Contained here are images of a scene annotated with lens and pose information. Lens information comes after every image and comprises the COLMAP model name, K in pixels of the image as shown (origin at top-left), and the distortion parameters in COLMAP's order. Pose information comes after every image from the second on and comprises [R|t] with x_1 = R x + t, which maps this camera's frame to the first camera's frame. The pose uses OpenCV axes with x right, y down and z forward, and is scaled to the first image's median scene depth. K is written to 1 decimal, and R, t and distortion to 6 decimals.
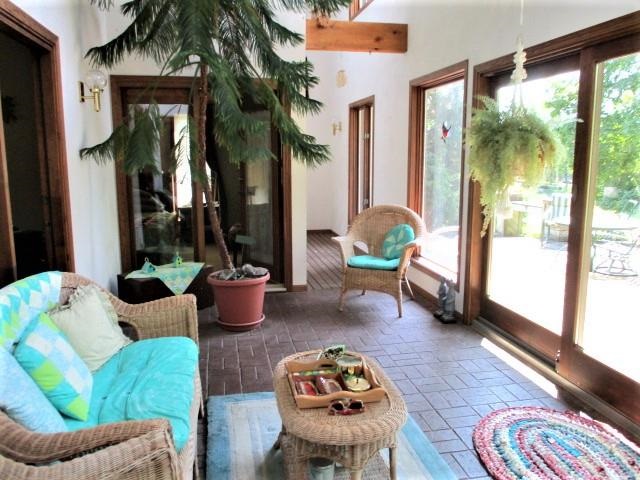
lens RADIAL K [[537.5, 0, 320.1], [0, 537.5, 240.6], [0, 0, 1]] dist [-0.026856, 0.007939]
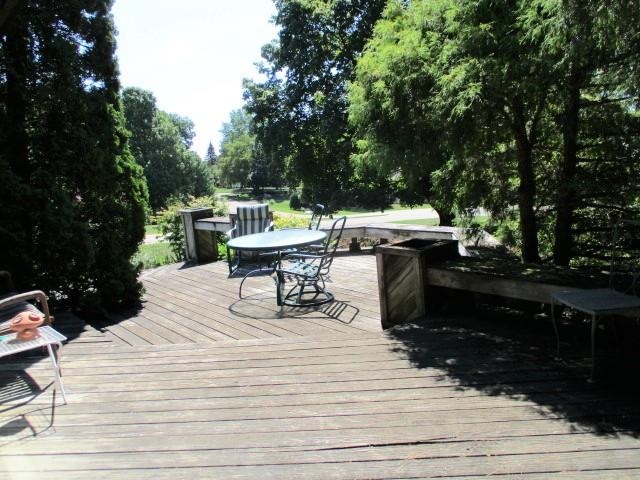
lens RADIAL K [[537.5, 0, 320.1], [0, 537.5, 239.8], [0, 0, 1]] dist [-0.026856, 0.007939]
pose [[0.882111, -0.142819, 0.448869, 0.210375], [0.155870, 0.987746, 0.007963, -0.028796], [-0.444506, 0.062941, 0.893562, 0.259188]]
